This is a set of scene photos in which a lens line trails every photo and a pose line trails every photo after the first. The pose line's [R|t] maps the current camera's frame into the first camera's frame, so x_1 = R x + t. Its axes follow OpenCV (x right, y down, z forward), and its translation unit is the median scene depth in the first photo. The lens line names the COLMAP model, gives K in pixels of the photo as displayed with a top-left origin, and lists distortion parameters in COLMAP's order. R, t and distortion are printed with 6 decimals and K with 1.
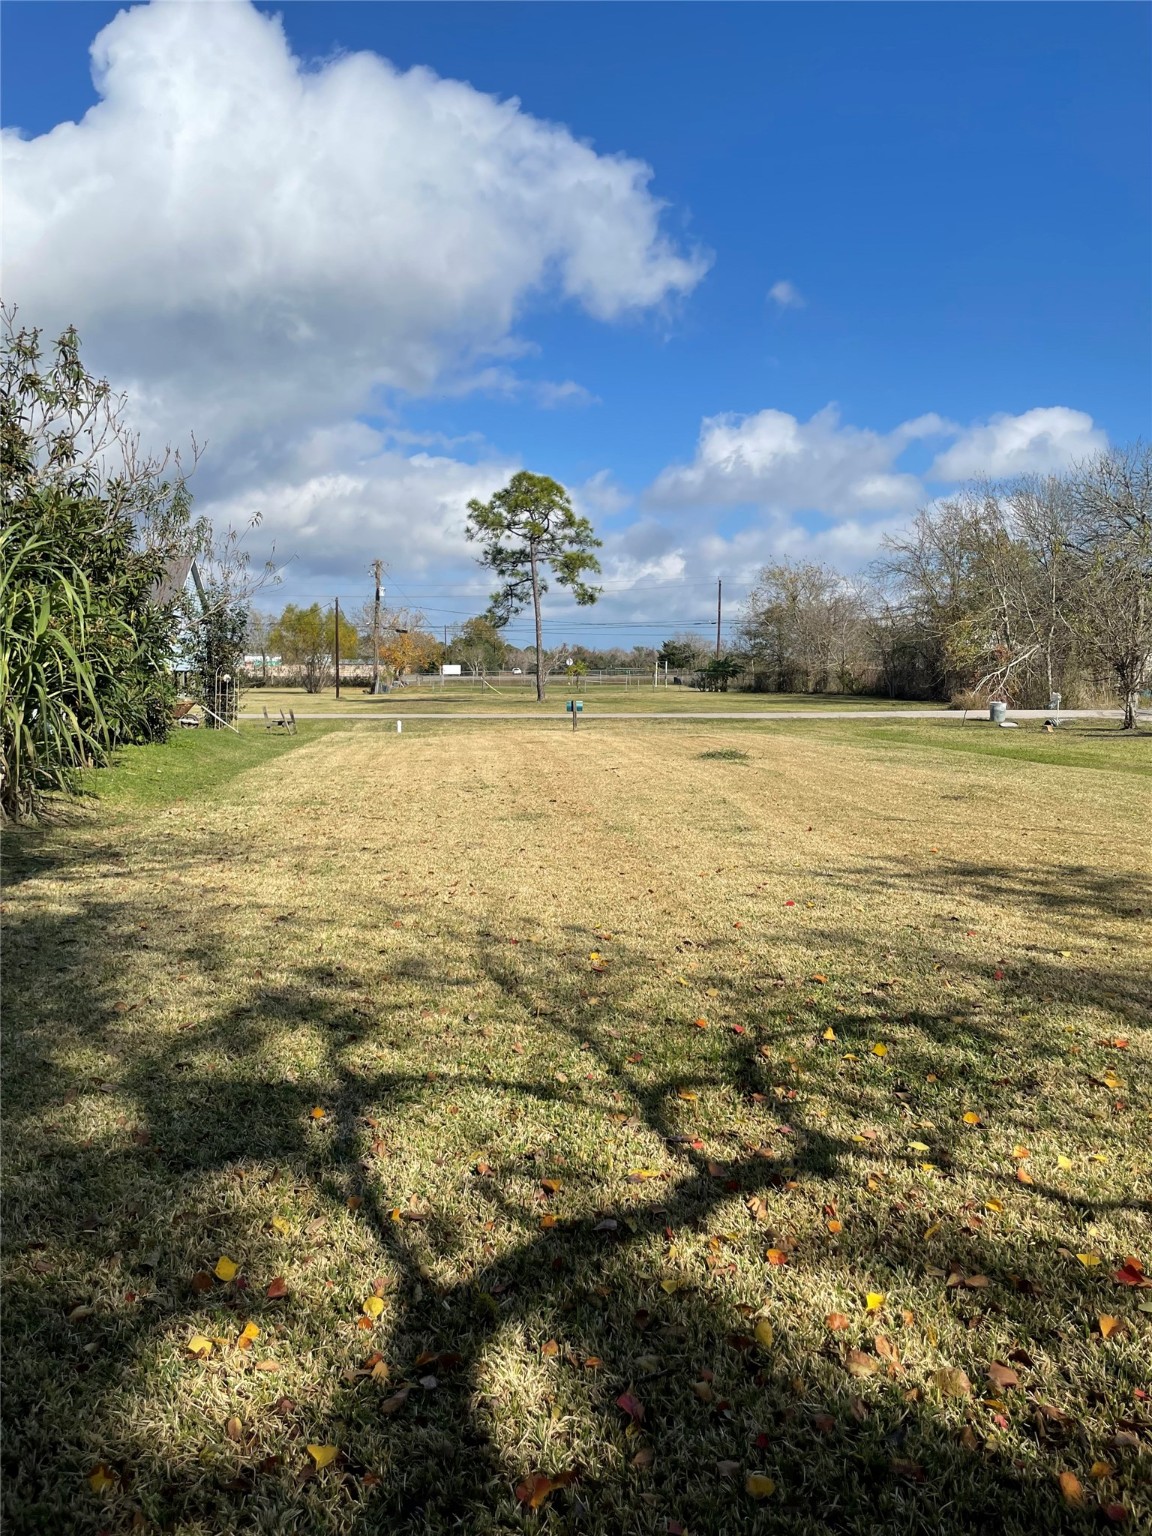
lens RADIAL K [[1259.3, 0, 574.0], [0, 1259.3, 751.7], [0, 0, 1]] dist [0.080487, -0.141079]
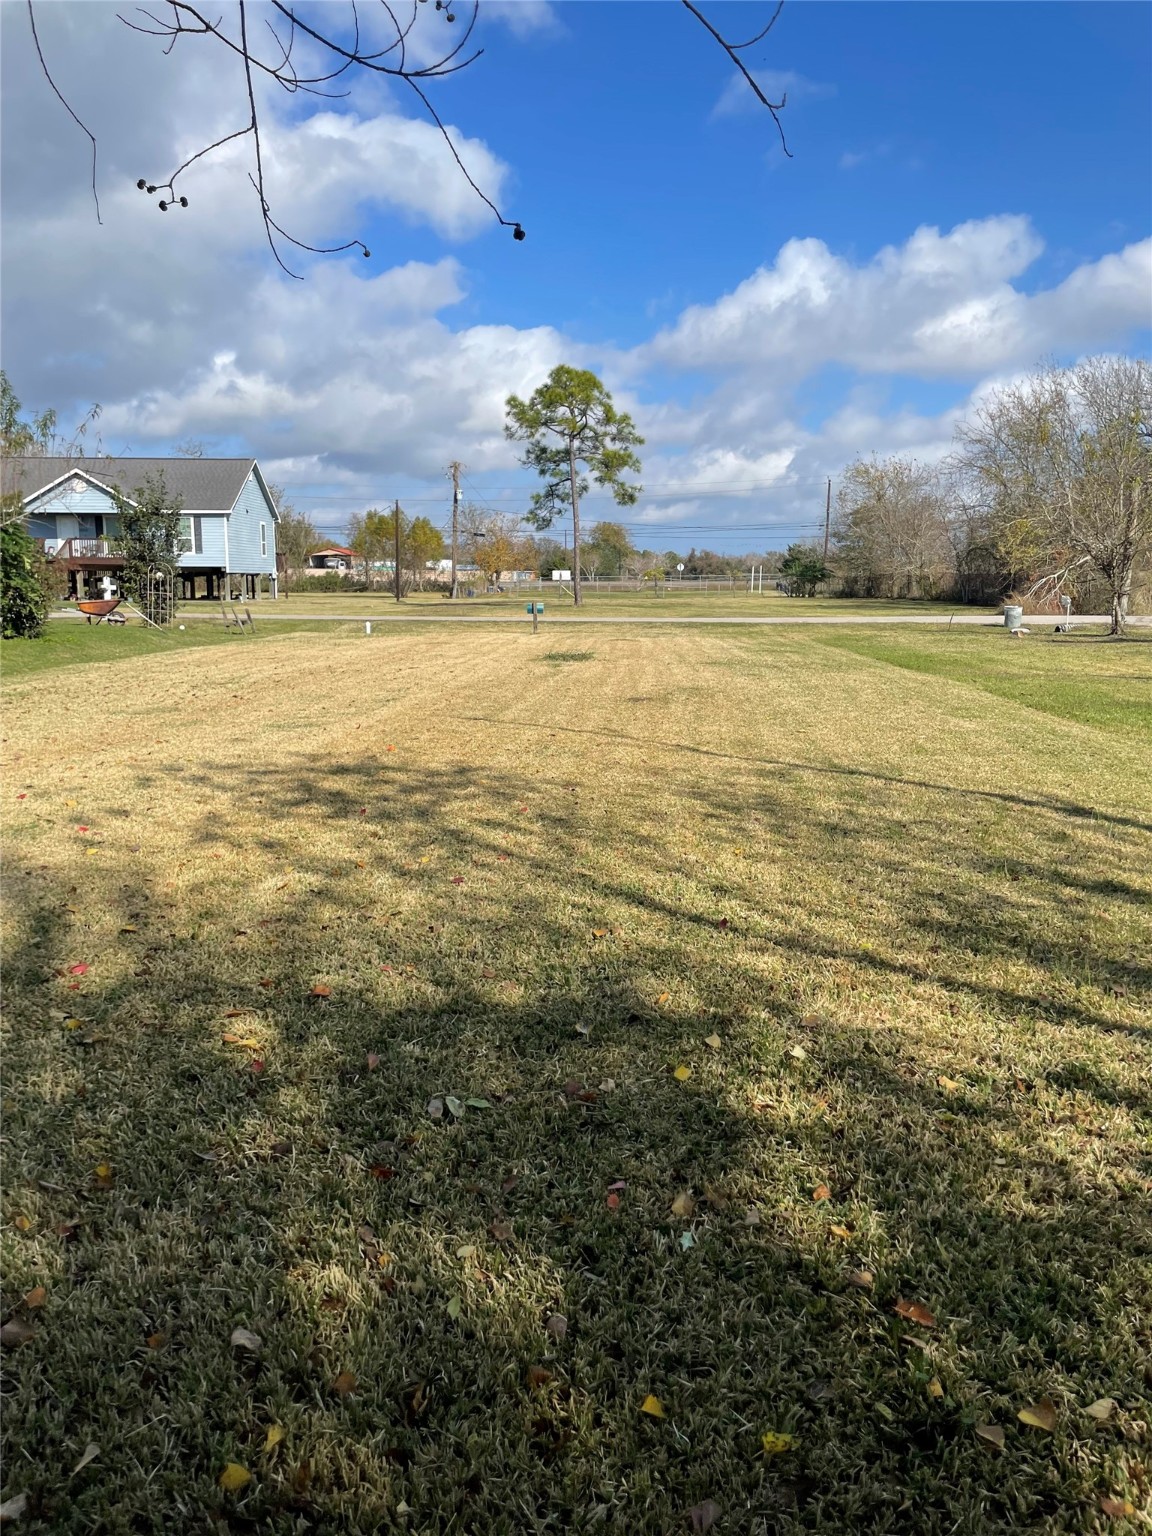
lens RADIAL K [[1259.3, 0, 570.9], [0, 1259.3, 765.9], [0, 0, 1]] dist [0.080487, -0.141079]
pose [[0.990795, 0.022473, -0.133491, 0.101513], [-0.011223, 0.996365, 0.084439, 0.001916], [0.134903, -0.082164, 0.987446, 0.015968]]
